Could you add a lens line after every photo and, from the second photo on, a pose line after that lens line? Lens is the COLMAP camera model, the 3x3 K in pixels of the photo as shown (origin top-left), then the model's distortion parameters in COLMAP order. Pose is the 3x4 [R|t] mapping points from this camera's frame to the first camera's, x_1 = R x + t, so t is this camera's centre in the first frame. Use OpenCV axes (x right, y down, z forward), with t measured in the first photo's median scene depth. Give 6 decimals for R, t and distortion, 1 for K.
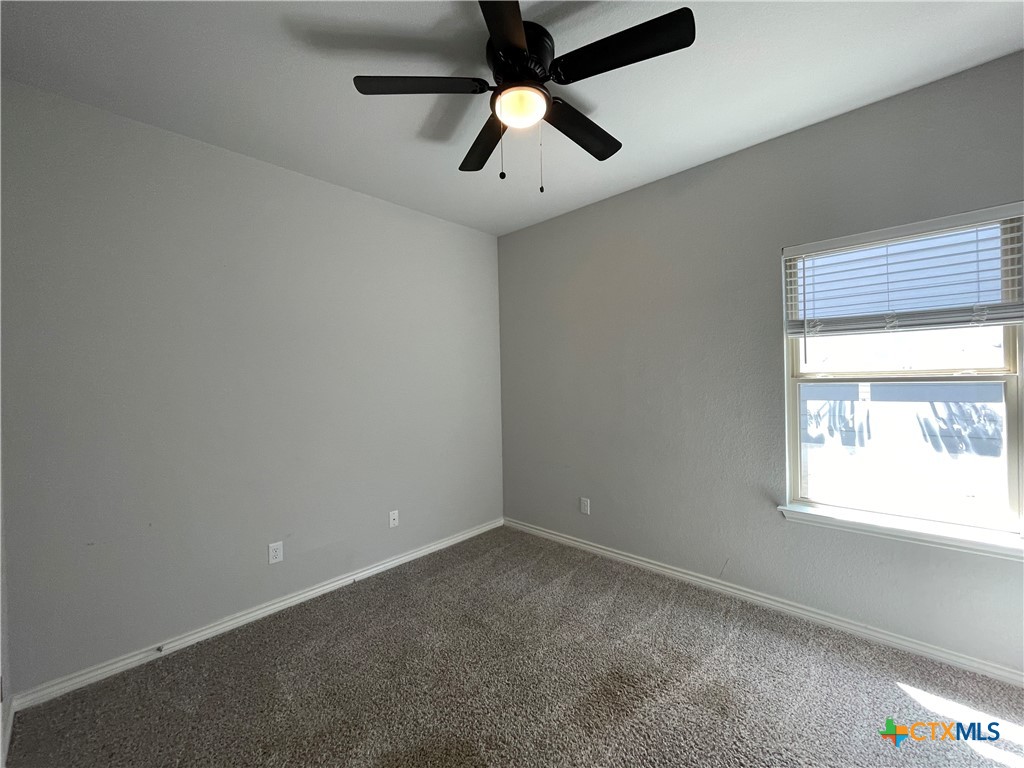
lens RADIAL K [[411.9, 0, 512.1], [0, 411.9, 384.8], [0, 0, 1]] dist [-0.013538, -0.000026]
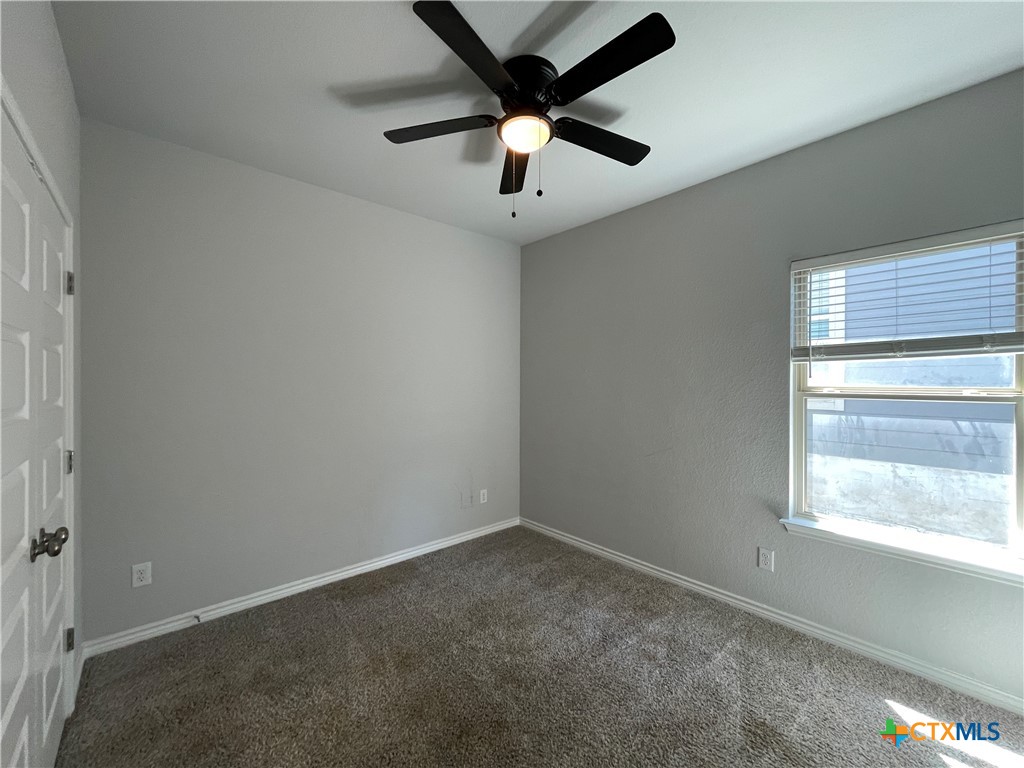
lens RADIAL K [[419.0, 0, 512.5], [0, 419.0, 393.1], [0, 0, 1]] dist [0.000622, 0.000183]
pose [[0.994702, 0.028911, -0.098651, 0.094236], [-0.028197, 0.999565, 0.008623, -0.001585], [0.098857, -0.005796, 0.995085, -0.089711]]
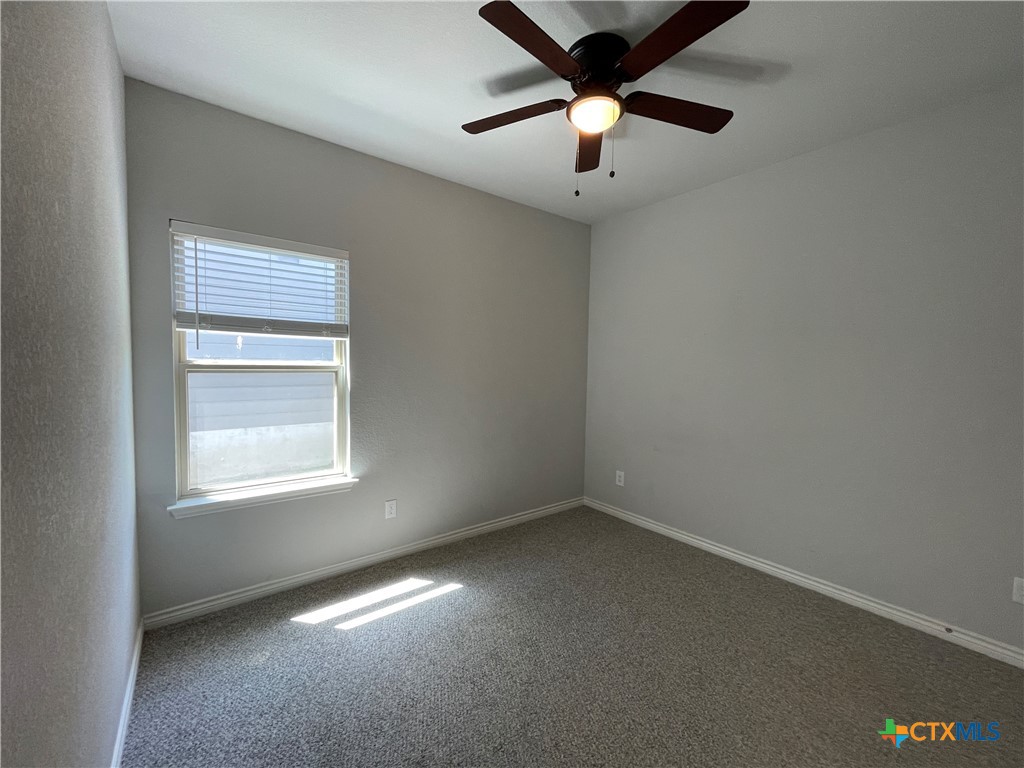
lens RADIAL K [[411.9, 0, 512.0], [0, 411.9, 384.0], [0, 0, 1]] dist [0.001473, 0.000075]
pose [[0.177730, -0.018195, 0.983911, -0.103900], [-0.012120, 0.999713, 0.020676, -0.001002], [-0.984005, -0.015600, 0.177458, 0.104346]]
